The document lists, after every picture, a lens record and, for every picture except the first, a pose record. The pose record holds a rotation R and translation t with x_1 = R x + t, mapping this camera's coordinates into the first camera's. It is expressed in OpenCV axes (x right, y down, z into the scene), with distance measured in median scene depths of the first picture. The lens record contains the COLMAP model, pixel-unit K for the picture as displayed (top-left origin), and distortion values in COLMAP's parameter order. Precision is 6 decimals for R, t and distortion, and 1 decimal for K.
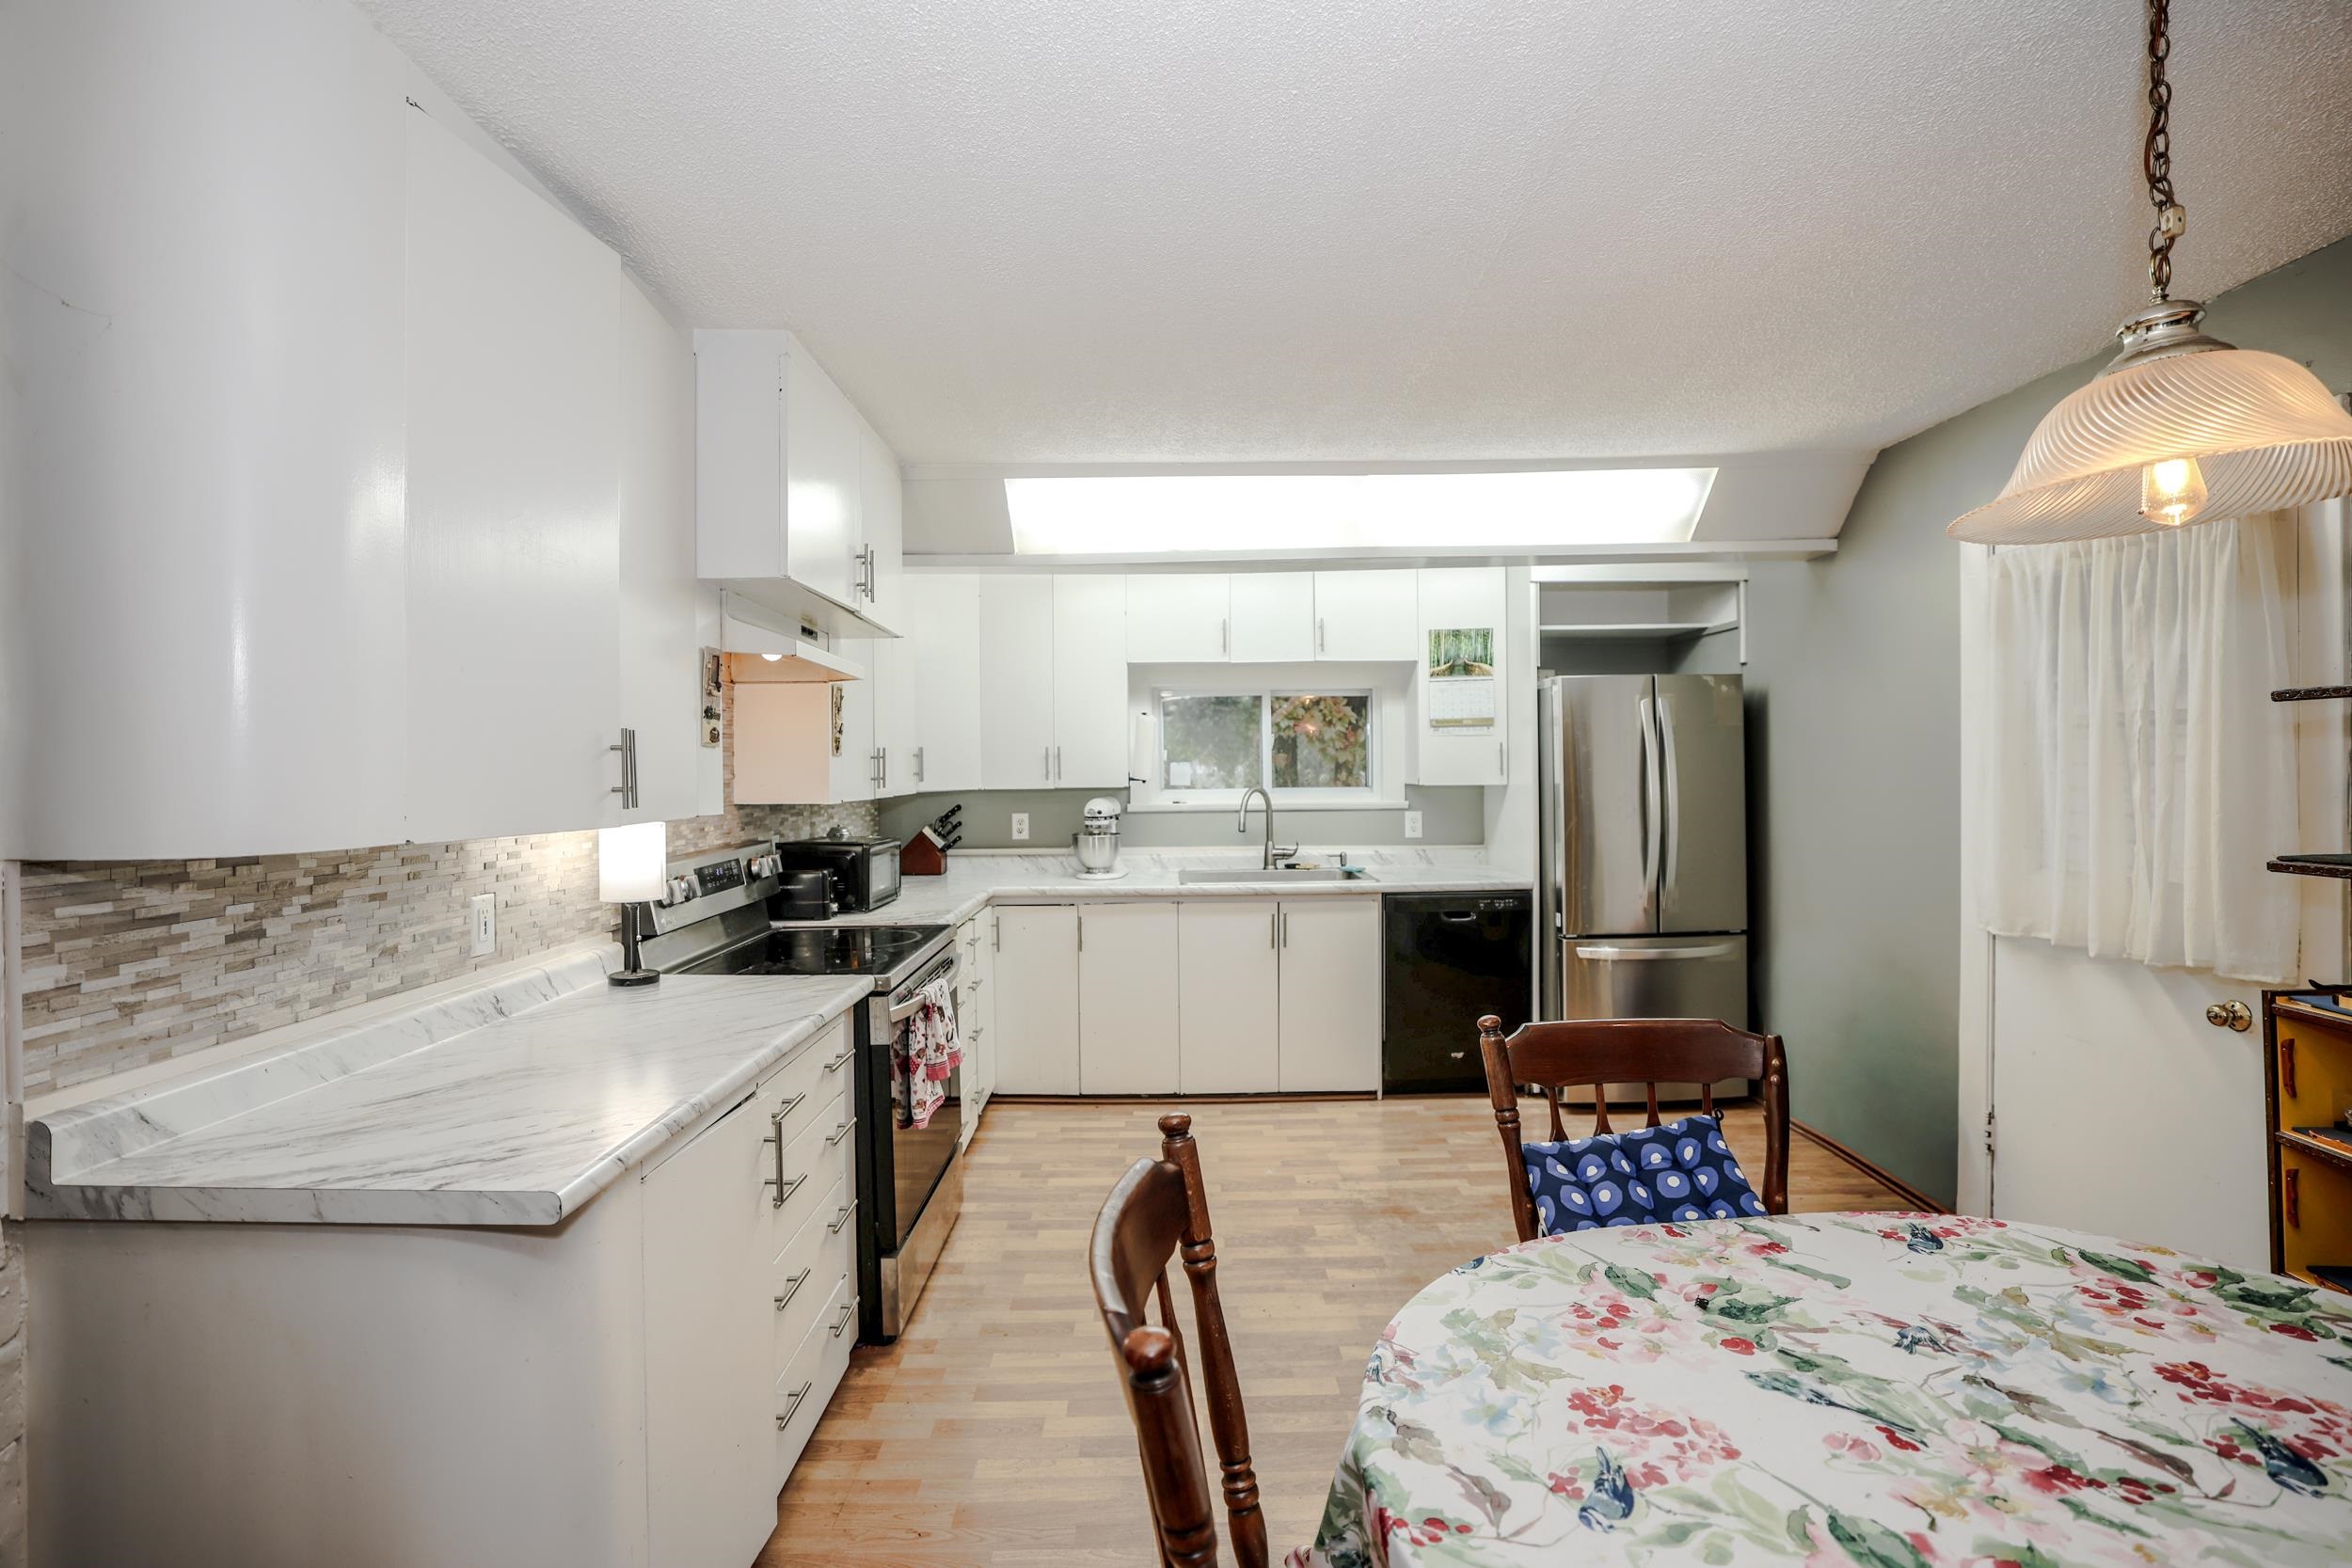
lens RADIAL K [[1014.2, 0, 1172.6], [0, 1014.2, 781.4], [0, 0, 1]] dist [-0.016768, 0.000300]
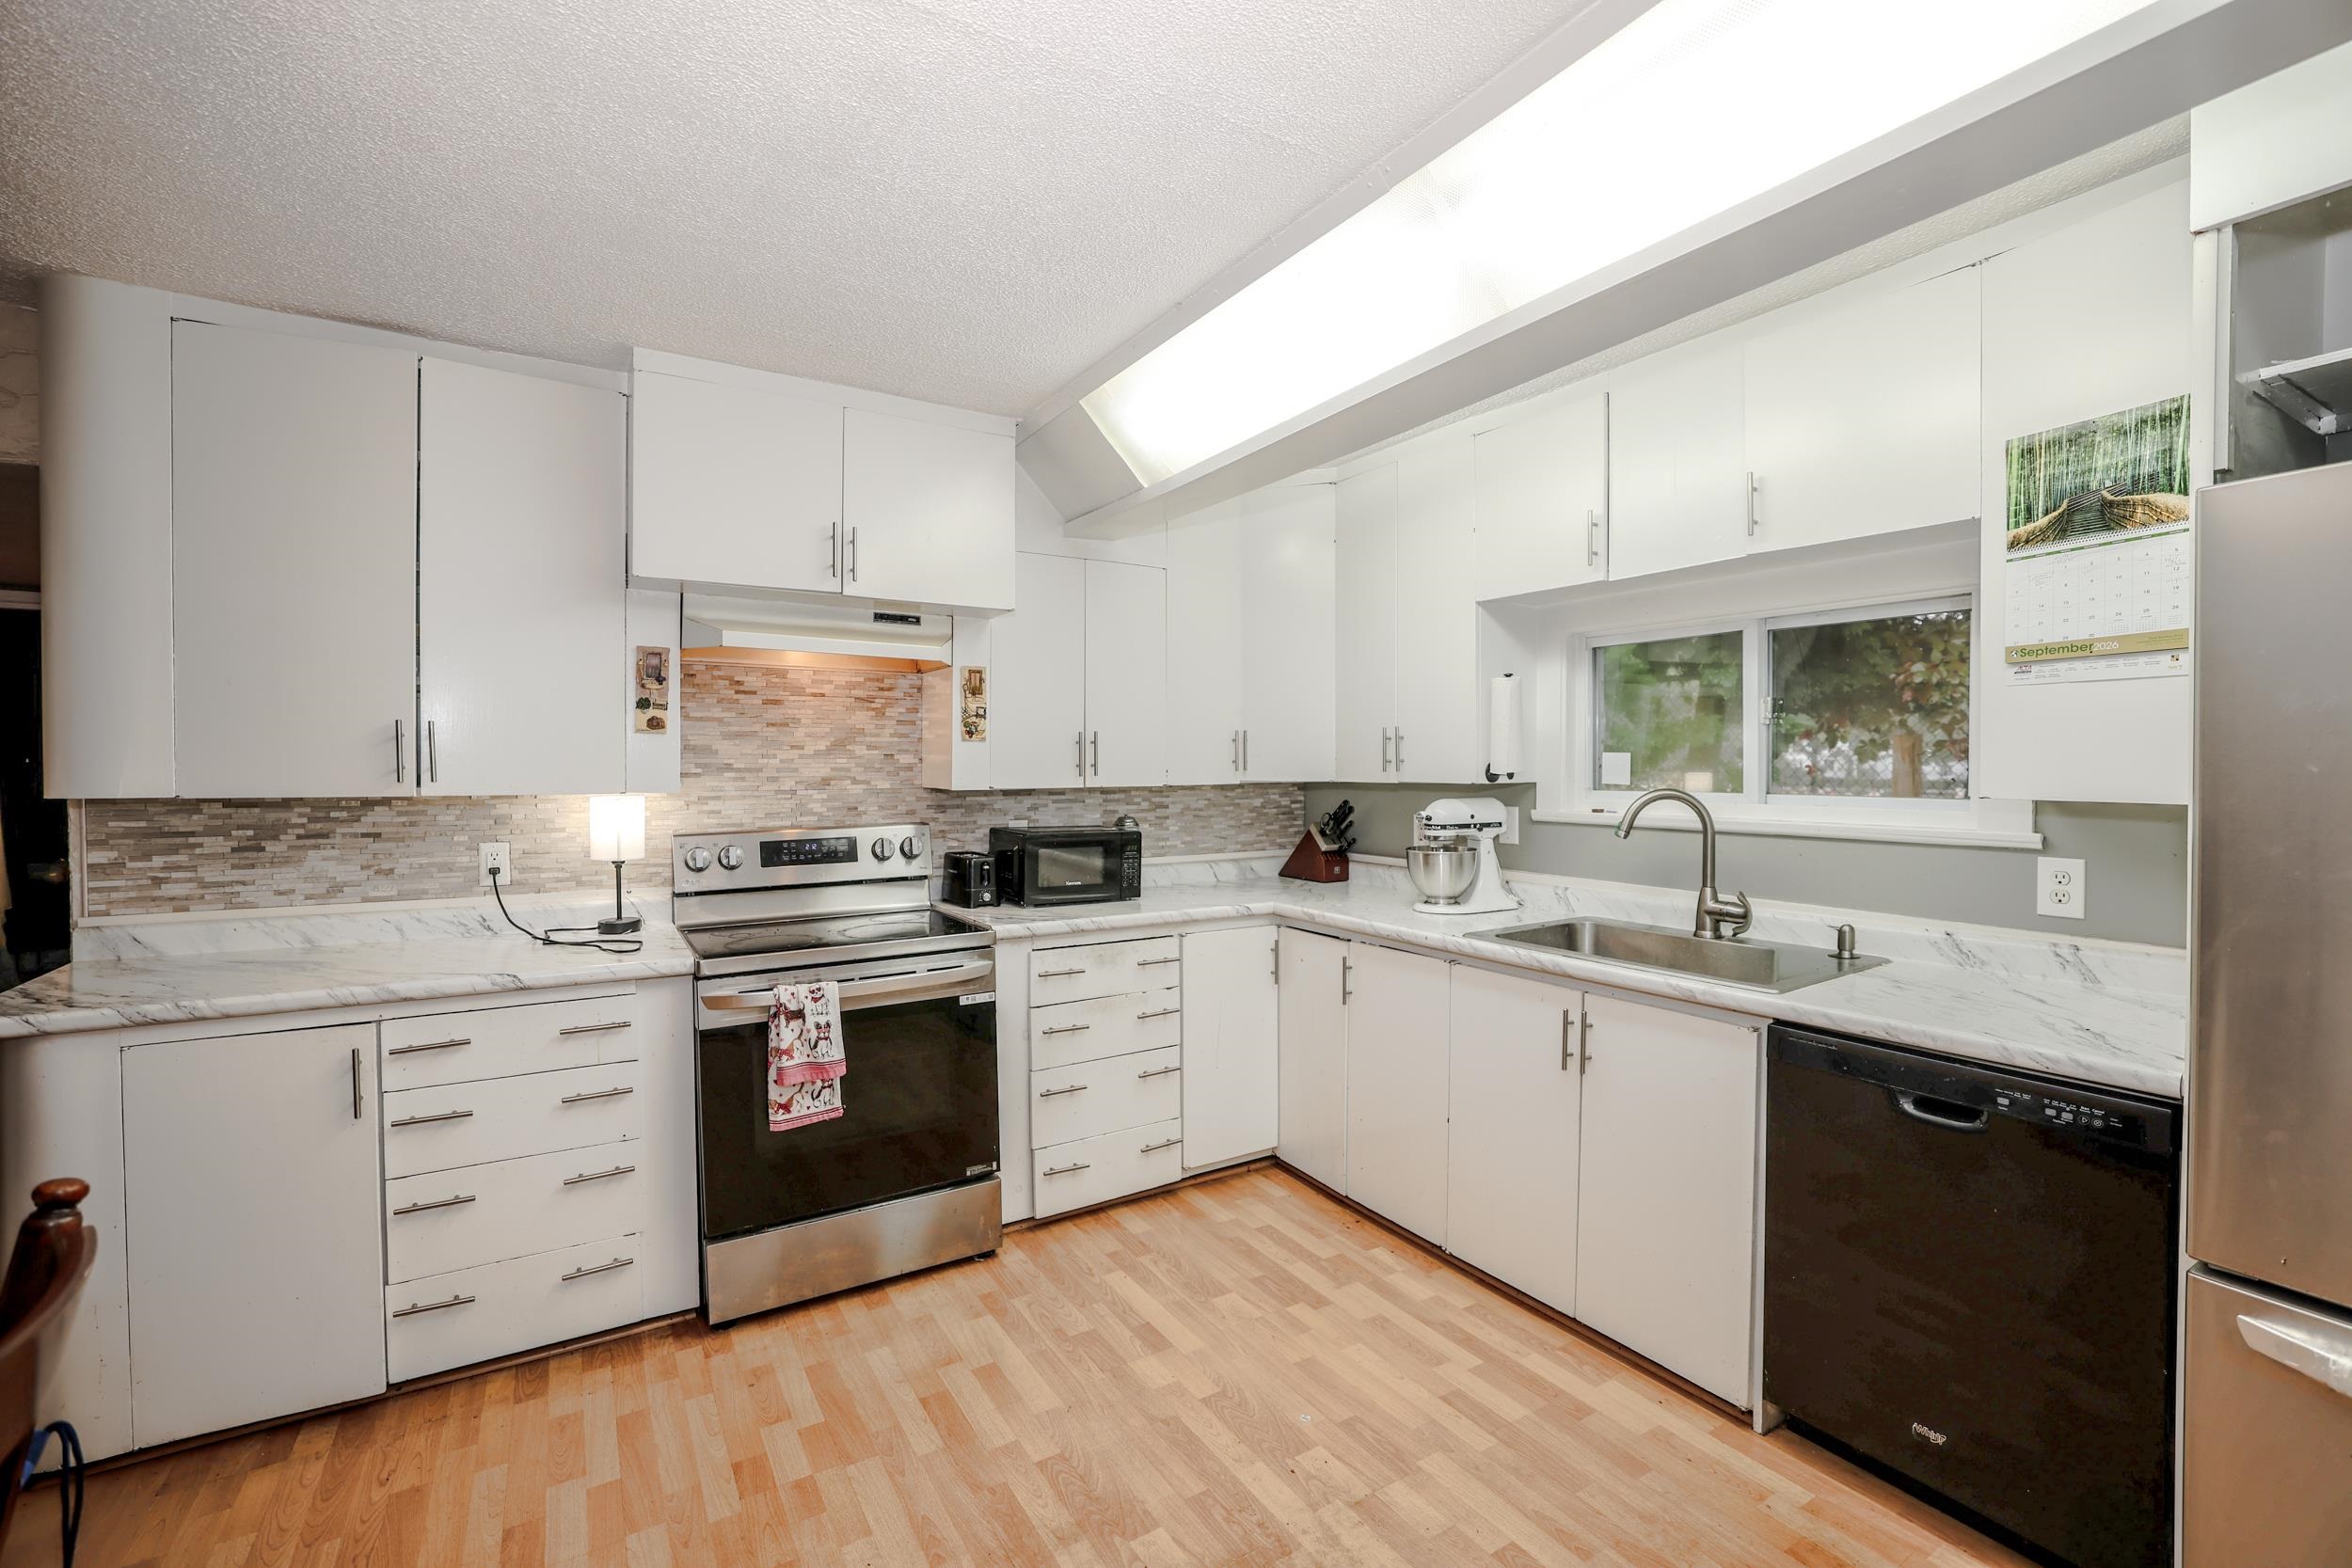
lens RADIAL K [[1014.2, 0, 1176.9], [0, 1014.2, 775.0], [0, 0, 1]] dist [-0.016768, 0.000300]
pose [[0.526317, 0.020376, -0.850045, 1.052842], [-0.016519, 0.999769, 0.013736, -0.015475], [0.850128, 0.006812, 0.526532, 1.142579]]
